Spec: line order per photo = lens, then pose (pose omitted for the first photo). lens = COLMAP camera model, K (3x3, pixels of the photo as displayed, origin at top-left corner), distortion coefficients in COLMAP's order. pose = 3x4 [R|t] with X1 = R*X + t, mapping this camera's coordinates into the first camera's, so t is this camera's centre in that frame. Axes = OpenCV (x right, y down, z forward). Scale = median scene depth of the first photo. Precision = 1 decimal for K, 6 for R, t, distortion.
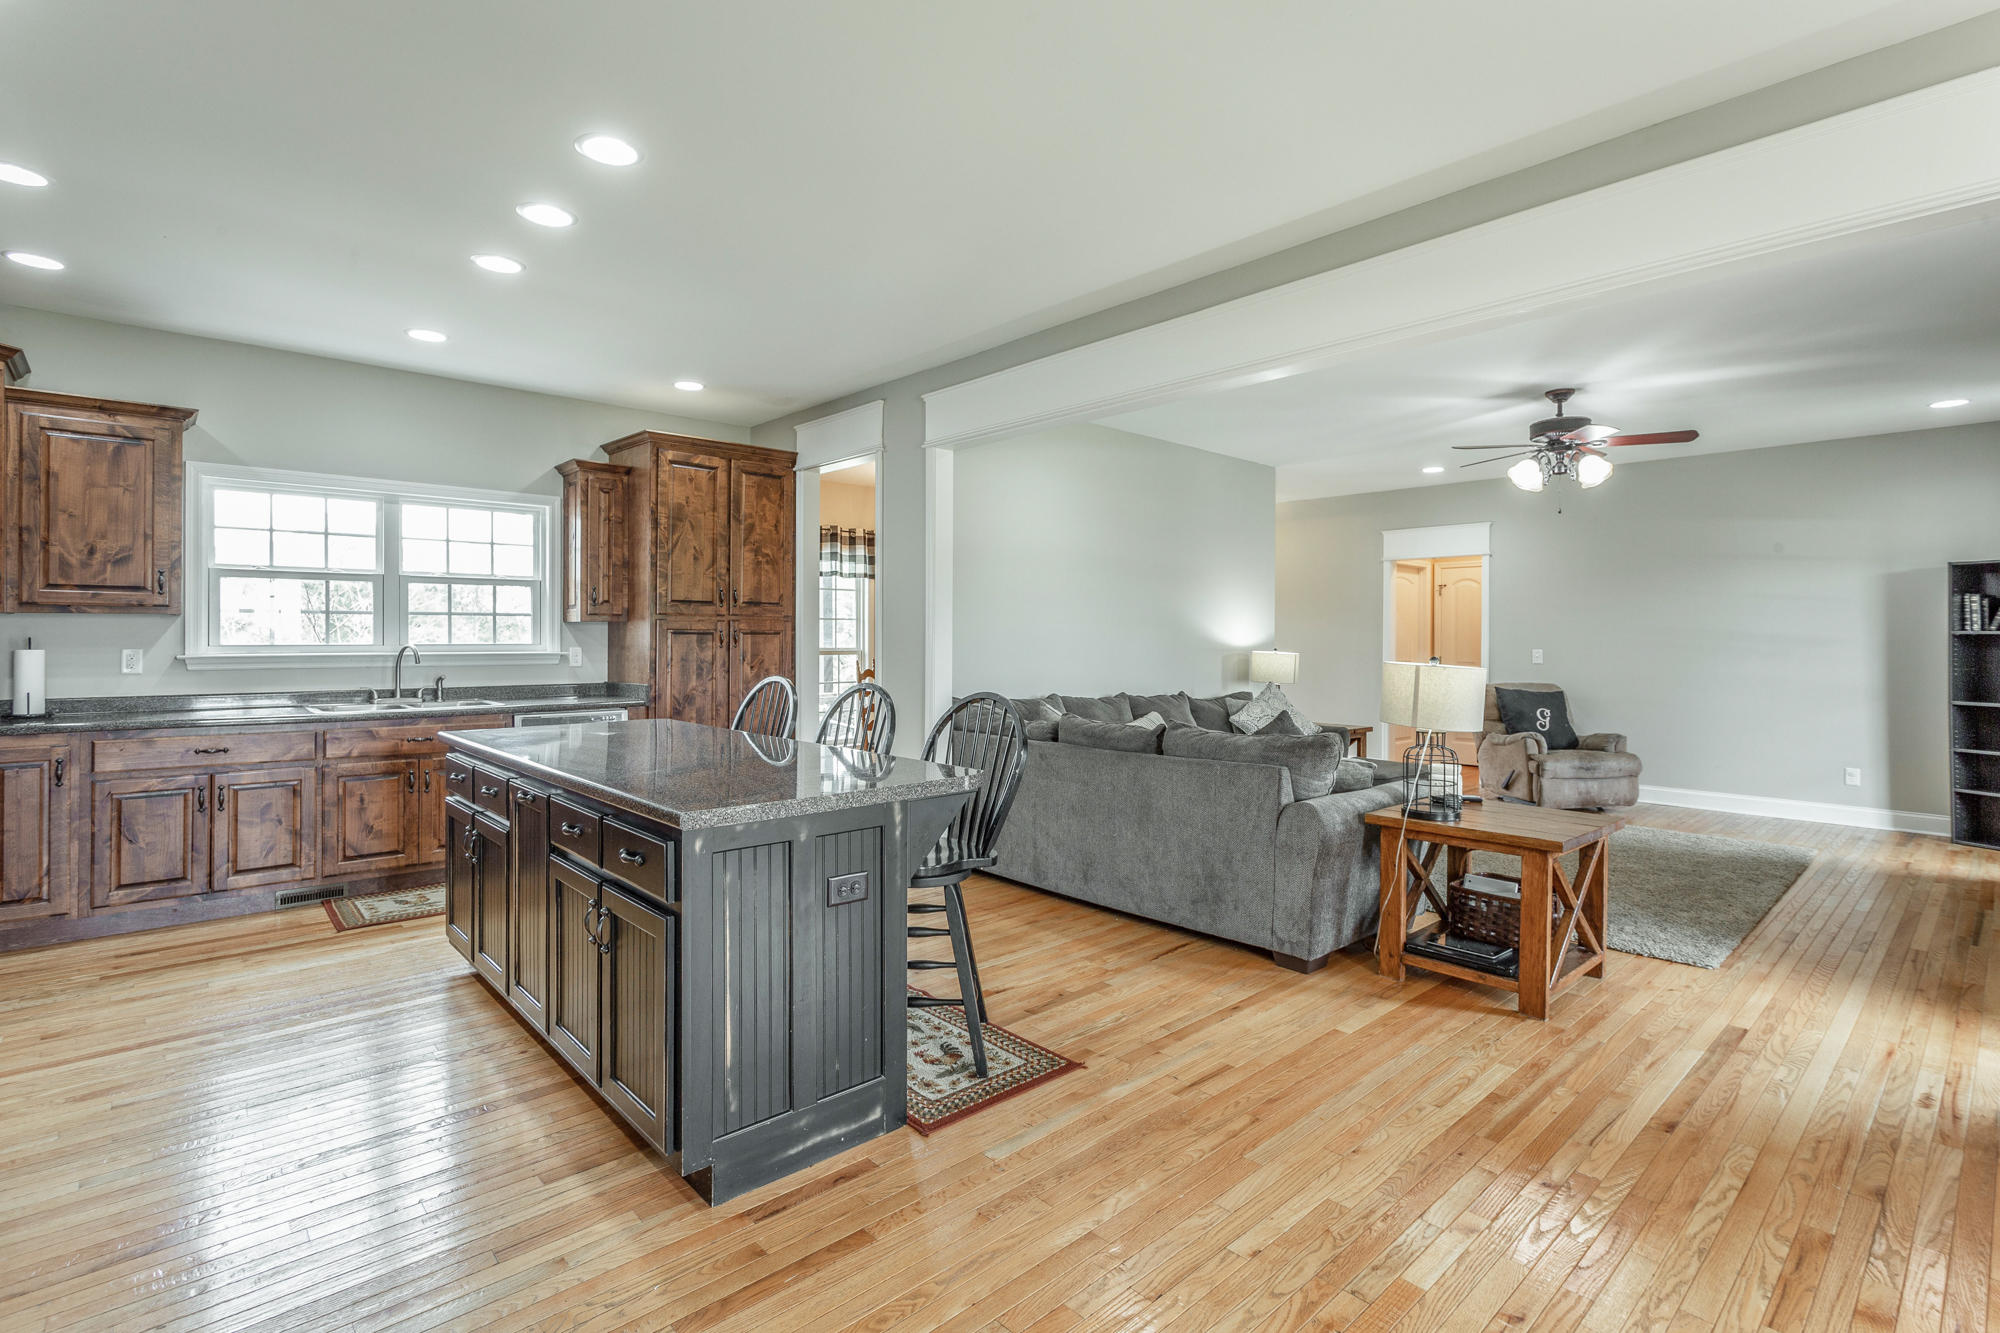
lens RADIAL K [[946.8, 0, 999.2], [0, 946.8, 637.3], [0, 0, 1]] dist [-0.004411, 0.002943]
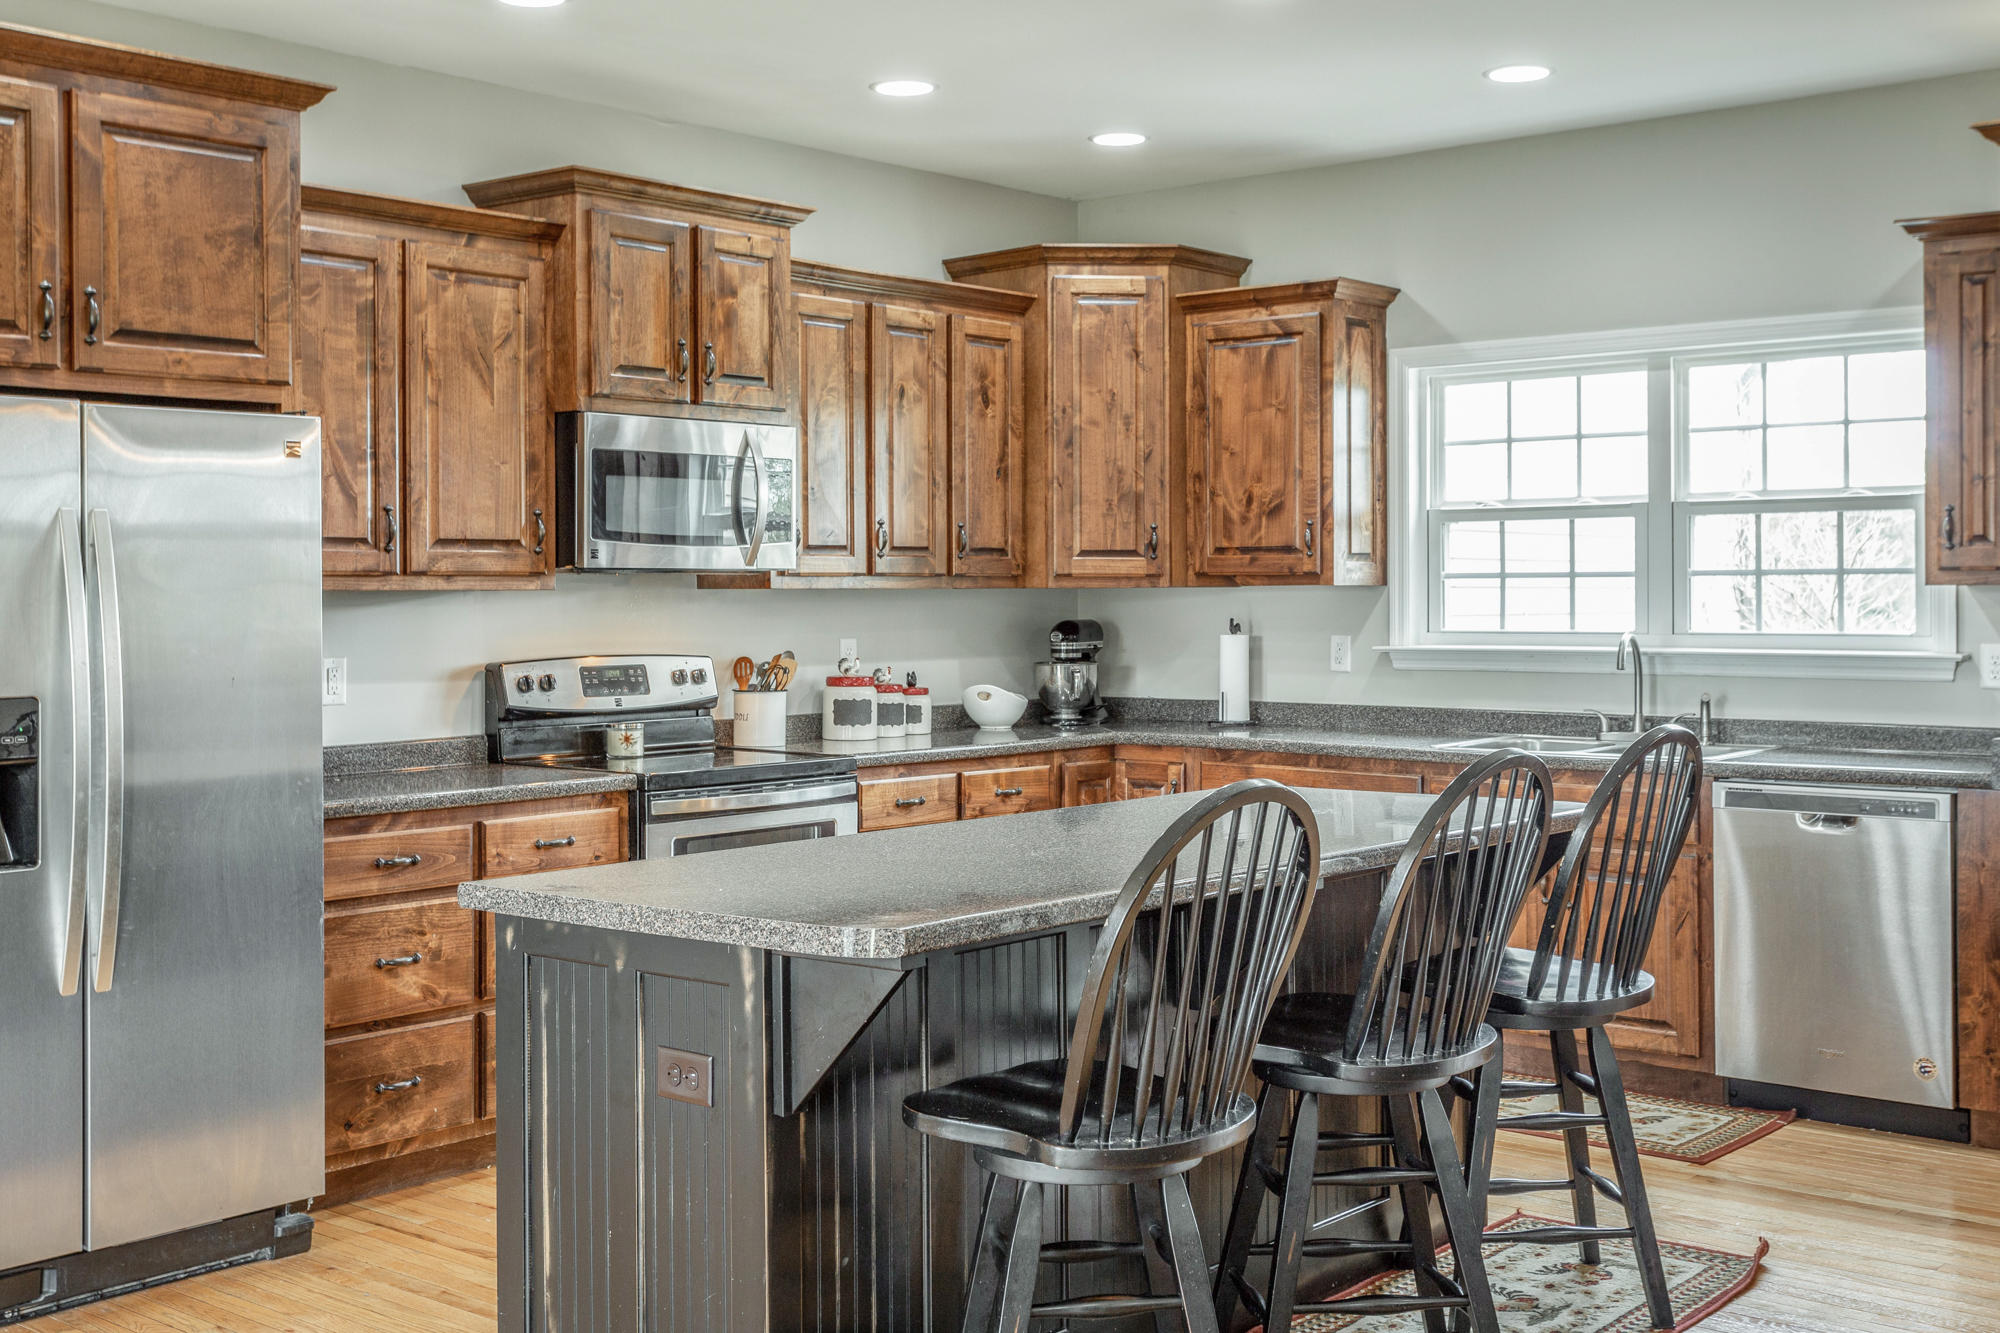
lens RADIAL K [[2241.8, 0, 1010.1], [0, 2241.8, 583.8], [0, 0, 1]] dist [0.008441, 0.000000]
pose [[0.130148, -0.007261, -0.991468, 0.586331], [0.003711, 0.999970, -0.006836, -0.012984], [0.991488, -0.002790, 0.130171, 0.482151]]
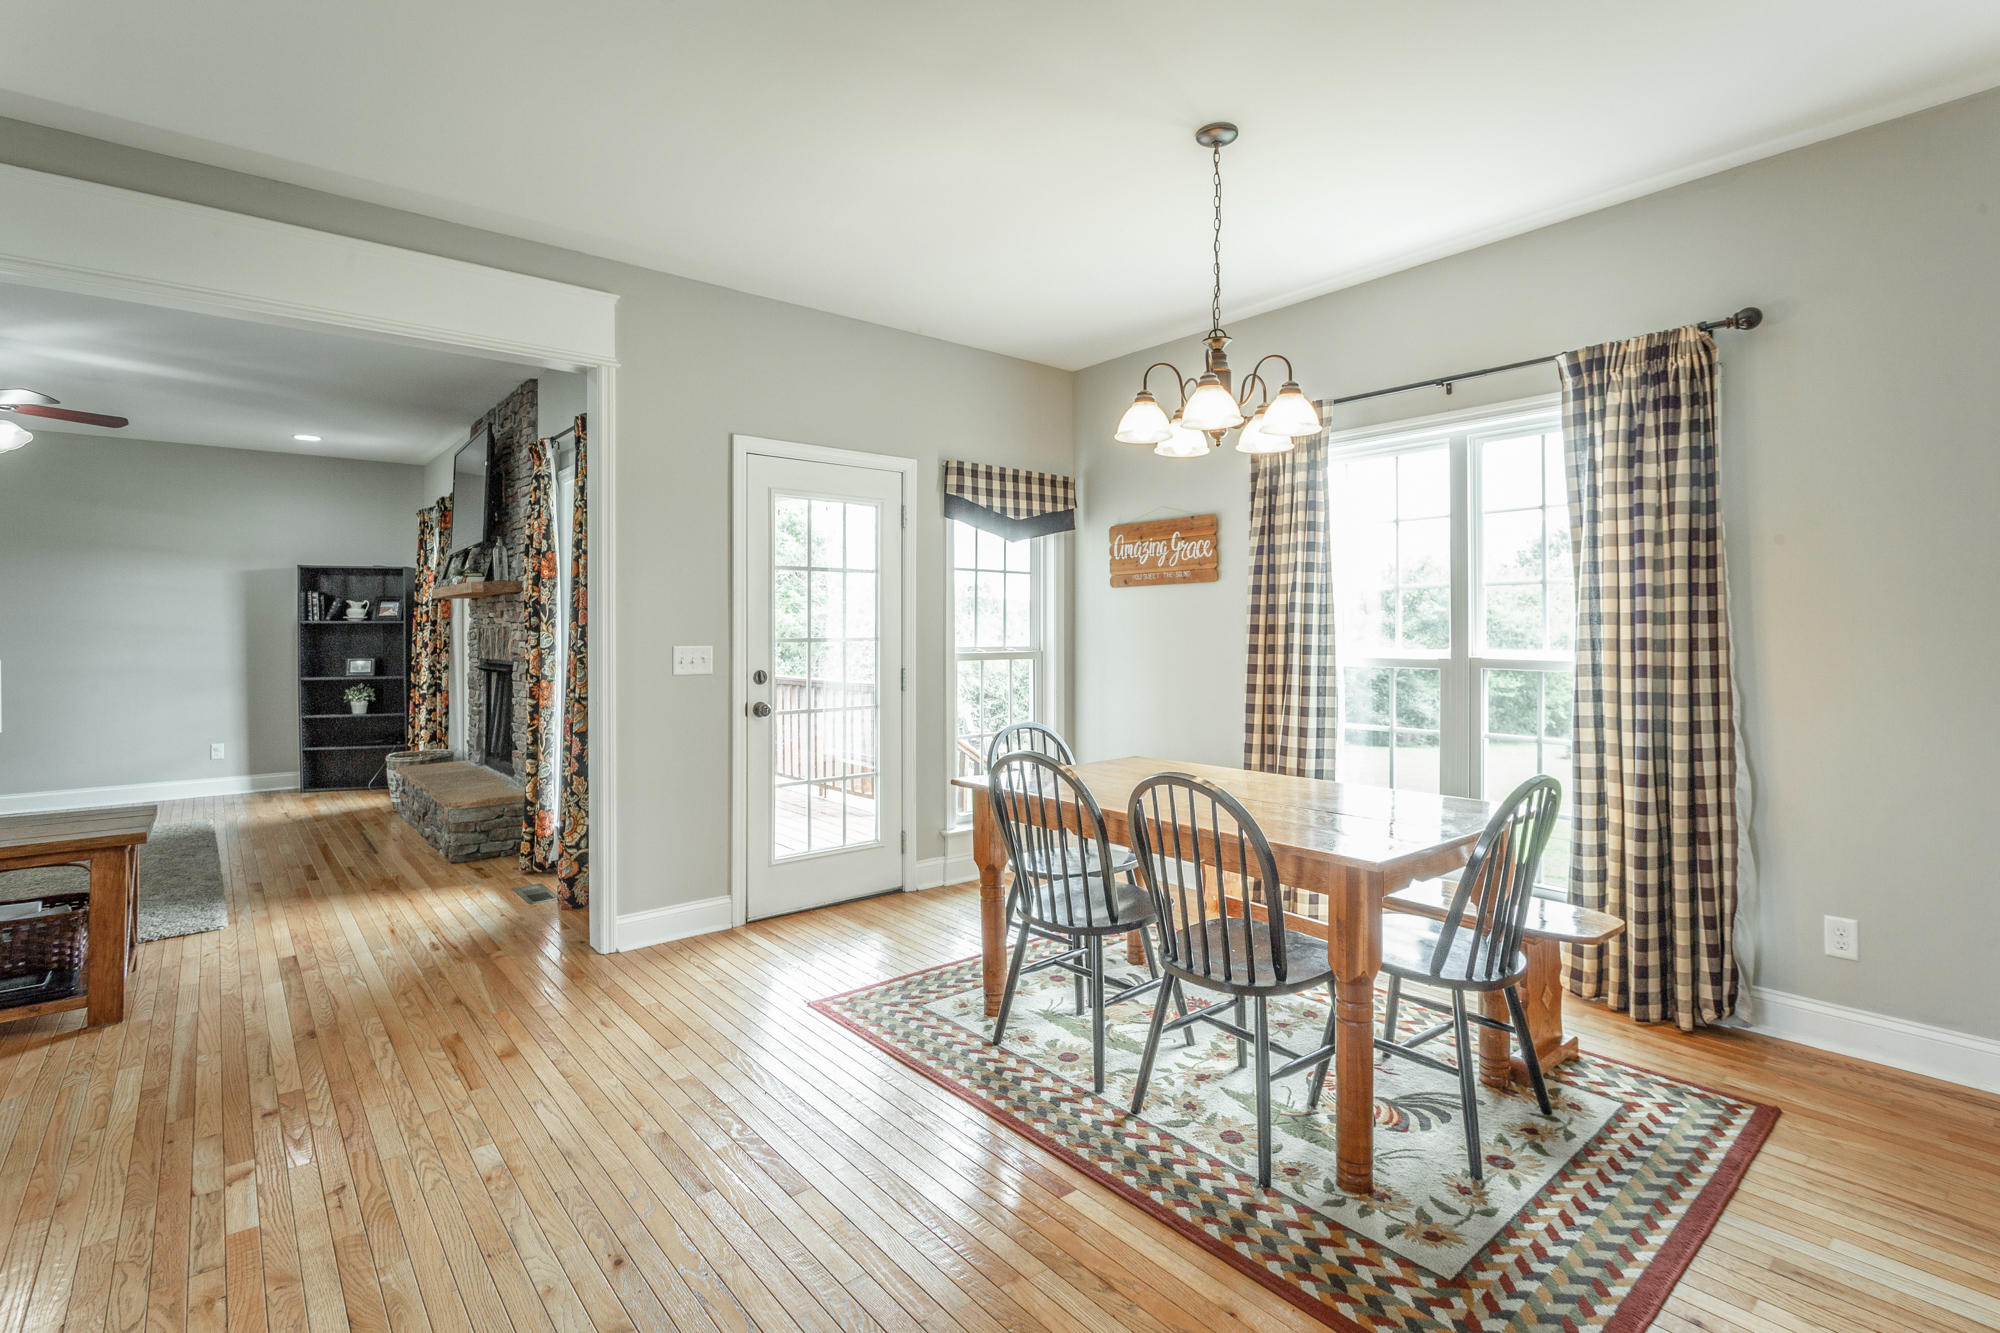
lens RADIAL K [[946.8, 0, 998.0], [0, 946.8, 621.4], [0, 0, 1]] dist [-0.004411, 0.002943]
pose [[0.048838, 0.002876, 0.998803, -0.217225], [0.003014, 0.999991, -0.003027, 0.000751], [-0.998802, 0.003158, 0.048828, 0.034816]]
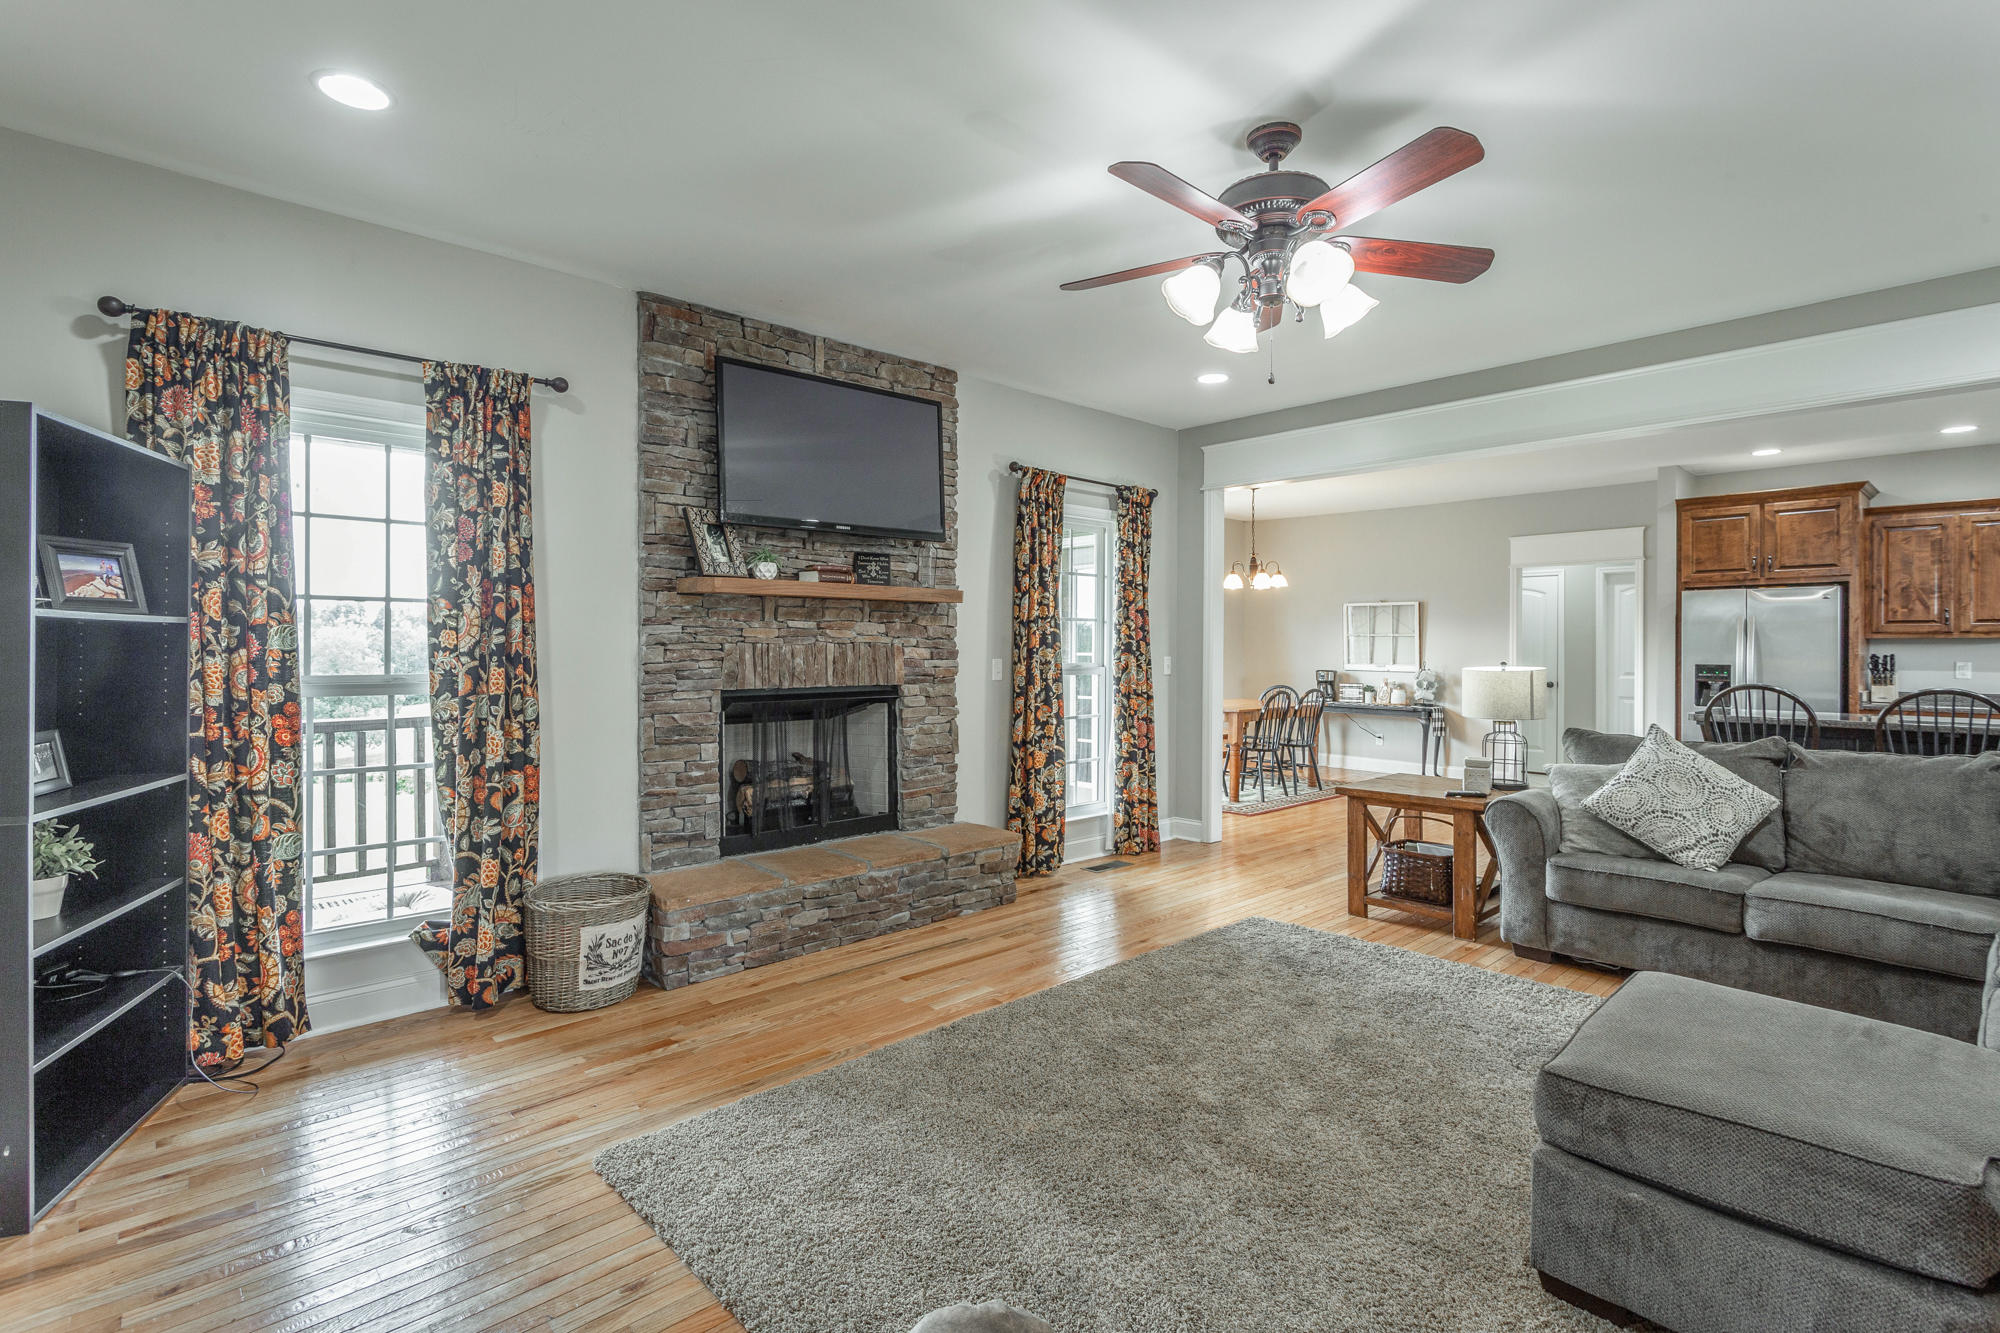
lens RADIAL K [[946.8, 0, 1002.5], [0, 946.8, 643.4], [0, 0, 1]] dist [-0.004411, 0.002943]
pose [[-0.999939, -0.008860, -0.006532, 0.795110], [-0.008845, 0.999958, -0.002198, 0.003435], [0.006551, -0.002140, -0.999976, 1.611252]]
